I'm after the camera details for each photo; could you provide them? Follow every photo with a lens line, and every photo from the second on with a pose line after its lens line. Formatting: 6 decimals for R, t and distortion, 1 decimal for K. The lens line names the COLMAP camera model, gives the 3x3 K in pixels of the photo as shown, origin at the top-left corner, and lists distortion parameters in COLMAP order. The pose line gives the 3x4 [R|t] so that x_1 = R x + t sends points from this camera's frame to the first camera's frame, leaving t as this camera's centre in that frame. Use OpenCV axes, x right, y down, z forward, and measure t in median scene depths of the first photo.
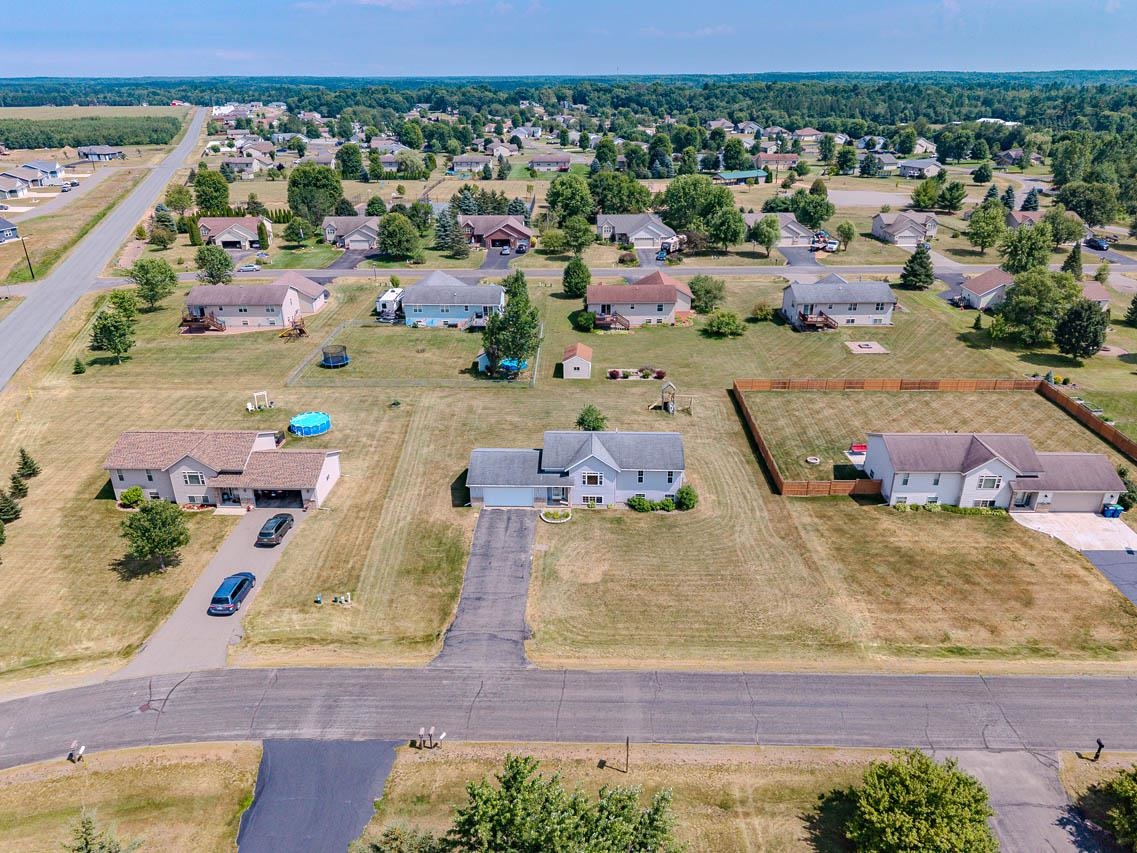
lens RADIAL K [[770.0, 0, 568.5], [0, 770.0, 426.5], [0, 0, 1]] dist [0.048673, -0.060451]
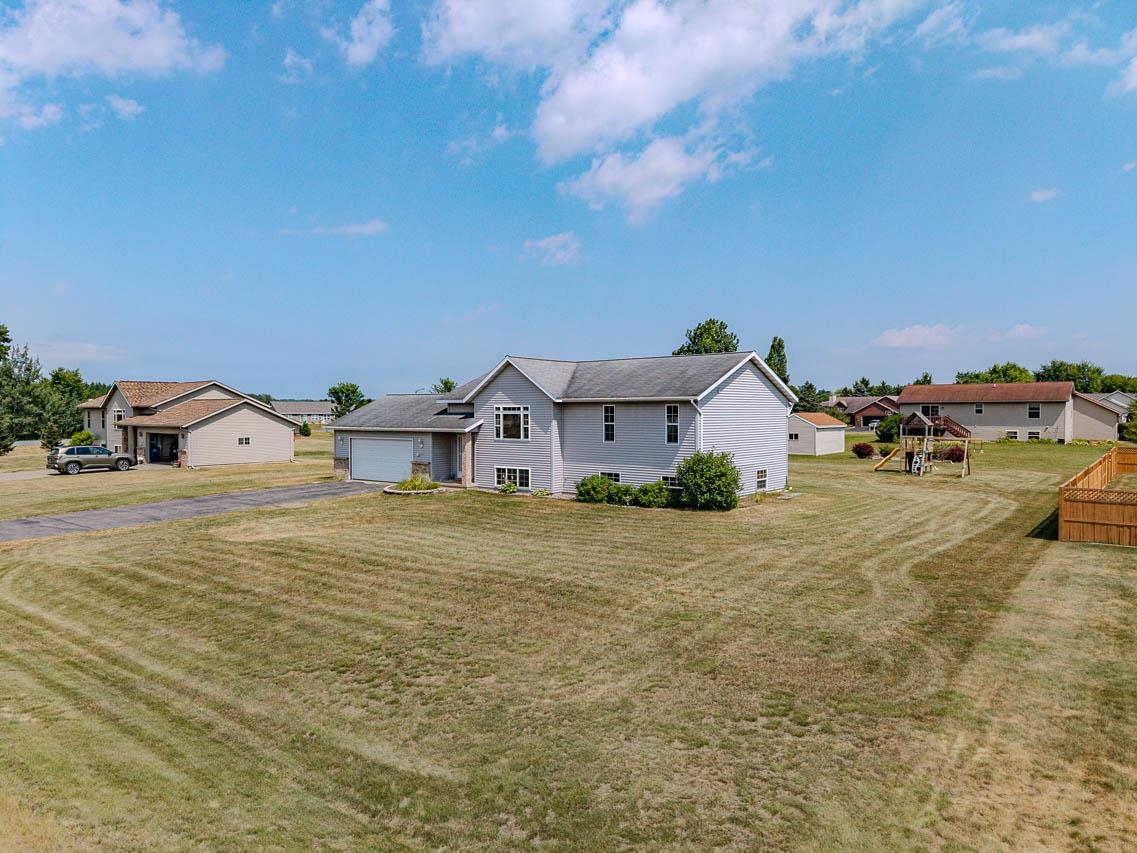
lens RADIAL K [[754.6, 0, 574.6], [0, 754.6, 428.7], [0, 0, 1]] dist [0.043949, -0.054441]
pose [[0.801490, 0.013501, -0.597856, 0.214055], [-0.244367, 0.919860, -0.306827, 0.131114], [0.545801, 0.392015, 0.740557, 0.473861]]
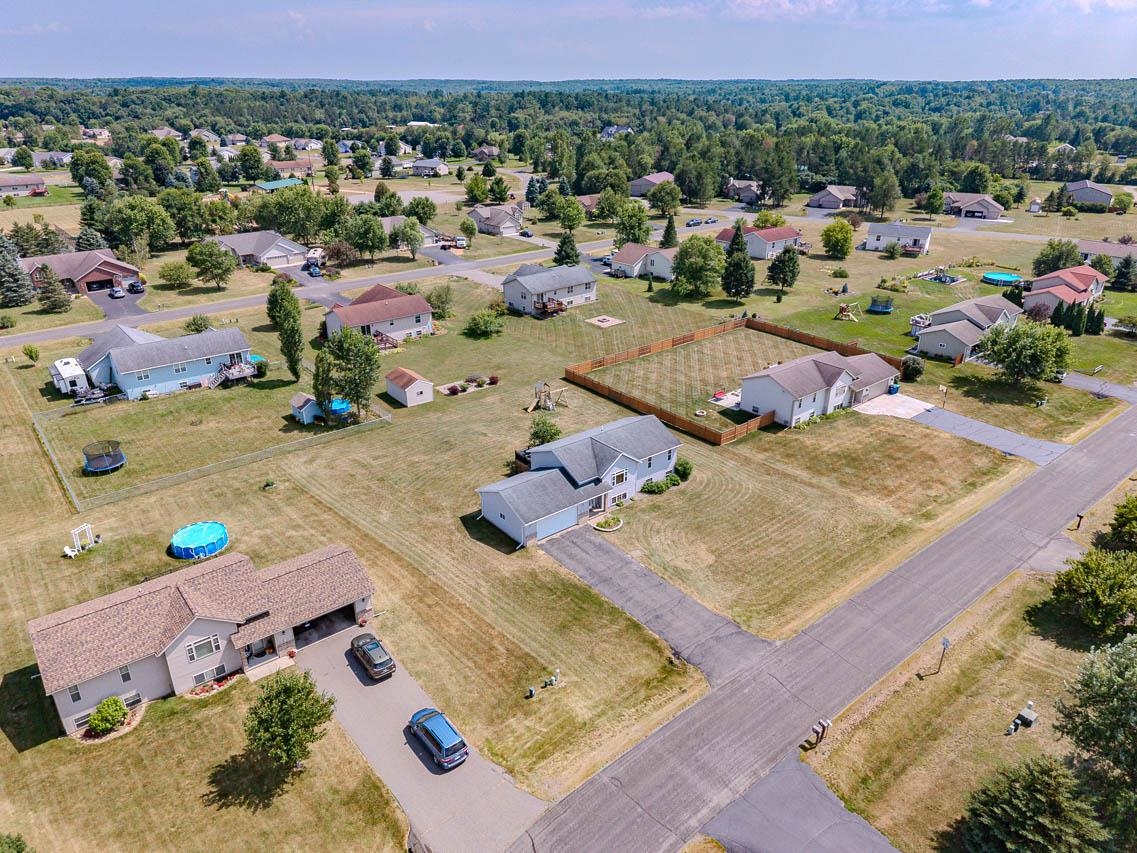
lens RADIAL K [[770.0, 0, 568.5], [0, 770.0, 426.5], [0, 0, 1]] dist [0.048673, -0.060451]
pose [[0.758554, -0.257586, 0.598535, -0.408386], [0.261651, 0.961651, 0.082254, -0.064985], [-0.596770, 0.094213, 0.796862, 0.156481]]
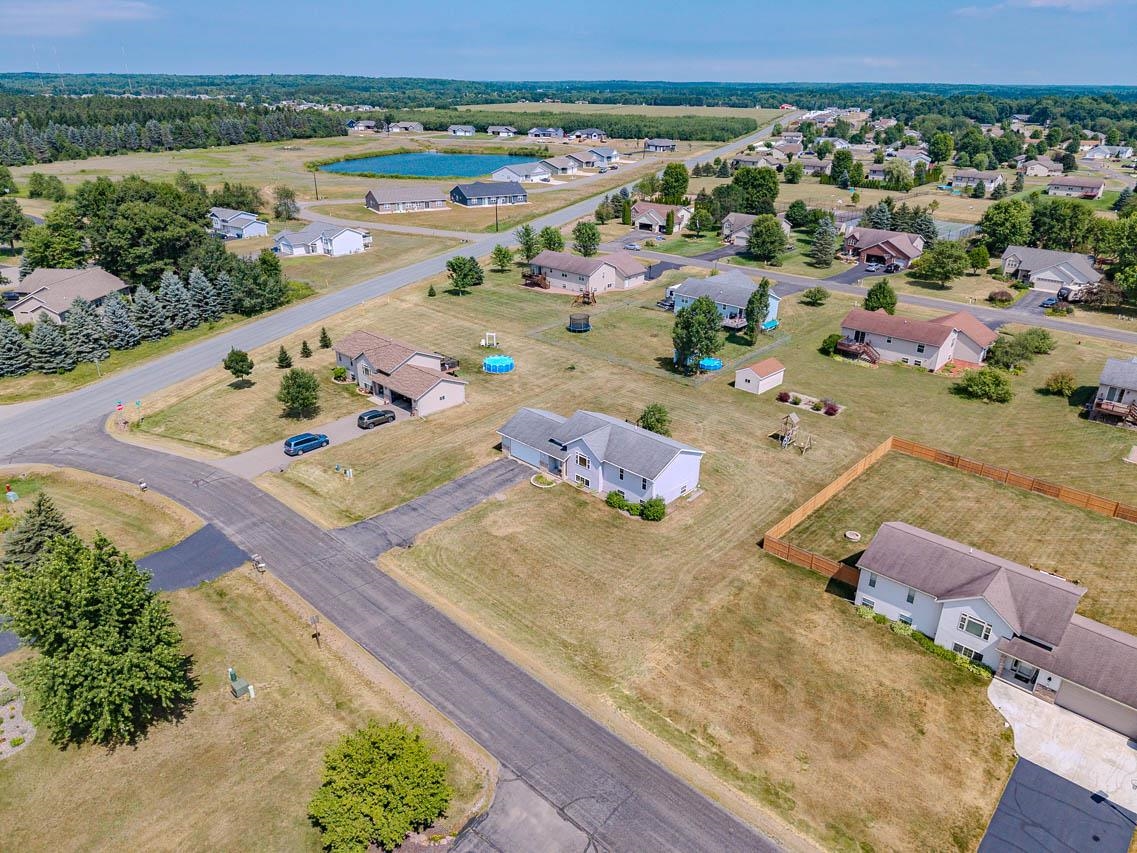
lens RADIAL K [[754.6, 0, 574.6], [0, 754.6, 428.7], [0, 0, 1]] dist [0.043949, -0.054441]
pose [[0.749748, 0.284979, -0.597214, 0.425317], [-0.283218, 0.953868, 0.099614, -0.049909], [0.598051, 0.094456, 0.795872, 0.109733]]
